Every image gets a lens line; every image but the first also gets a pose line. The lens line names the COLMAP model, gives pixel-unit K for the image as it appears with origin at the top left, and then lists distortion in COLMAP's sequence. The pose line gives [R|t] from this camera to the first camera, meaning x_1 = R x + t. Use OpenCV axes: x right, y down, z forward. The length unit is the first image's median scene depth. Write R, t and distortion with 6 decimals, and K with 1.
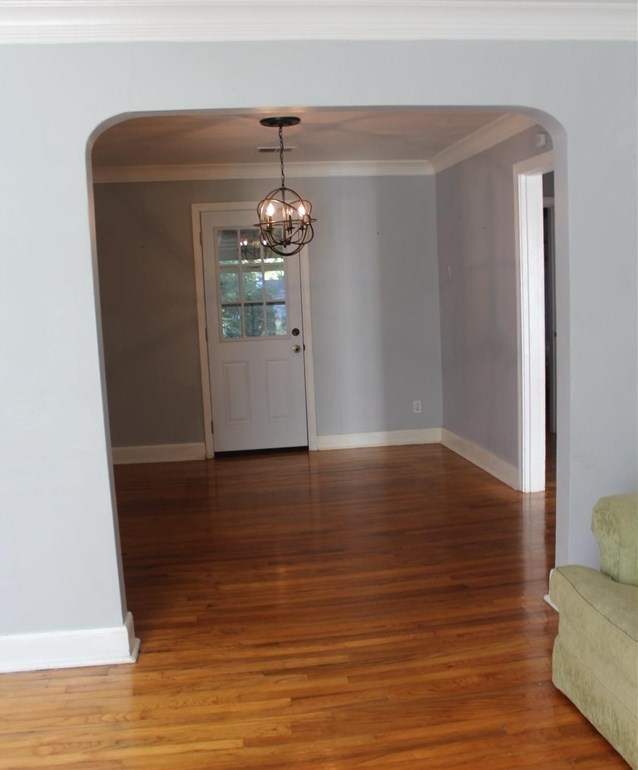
lens RADIAL K [[807.6, 0, 317.2], [0, 807.6, 382.5], [0, 0, 1]] dist [-0.091616, 0.000000]
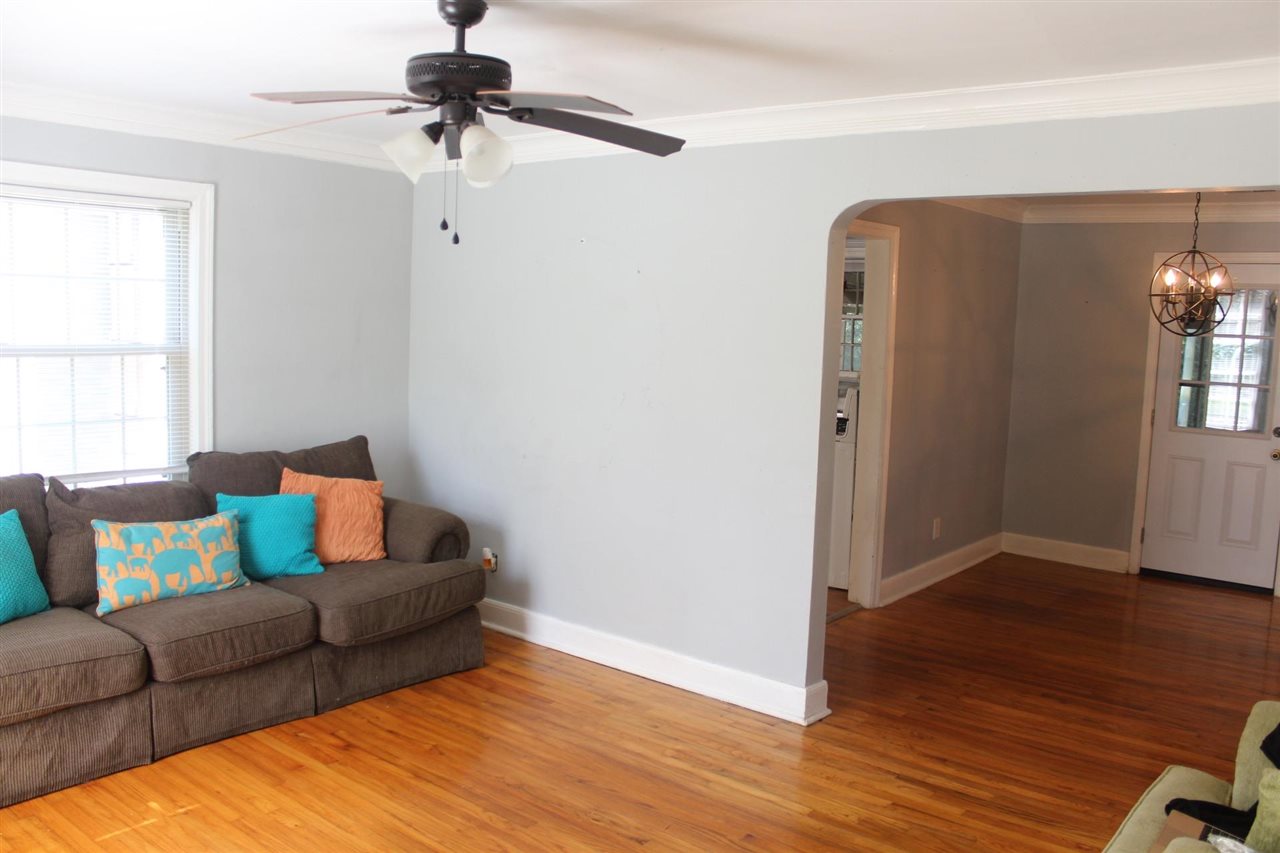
lens RADIAL K [[1058.9, 0, 638.1], [0, 1058.9, 423.6], [0, 0, 1]] dist [-0.165344, 0.152679]
pose [[0.674483, 0.139561, -0.724979, 0.554276], [-0.145310, 0.987857, 0.054977, -0.080857], [0.723849, 0.068266, 0.686573, -0.120357]]
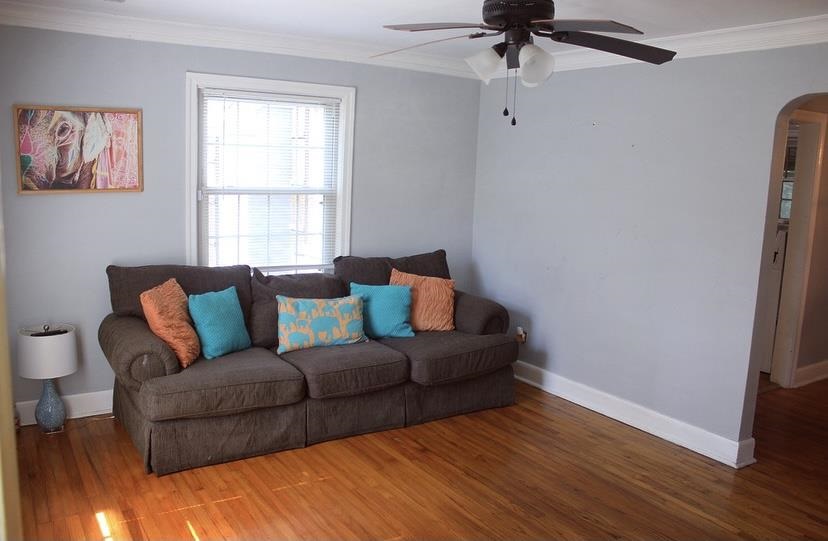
lens RADIAL K [[680.6, 0, 417.1], [0, 680.6, 263.8], [0, 0, 1]] dist [-0.117434, 0.065597]
pose [[0.436110, 0.188451, -0.879940, 0.513060], [-0.162141, 0.978279, 0.129153, -0.079903], [0.885166, 0.086350, 0.457193, -0.113322]]
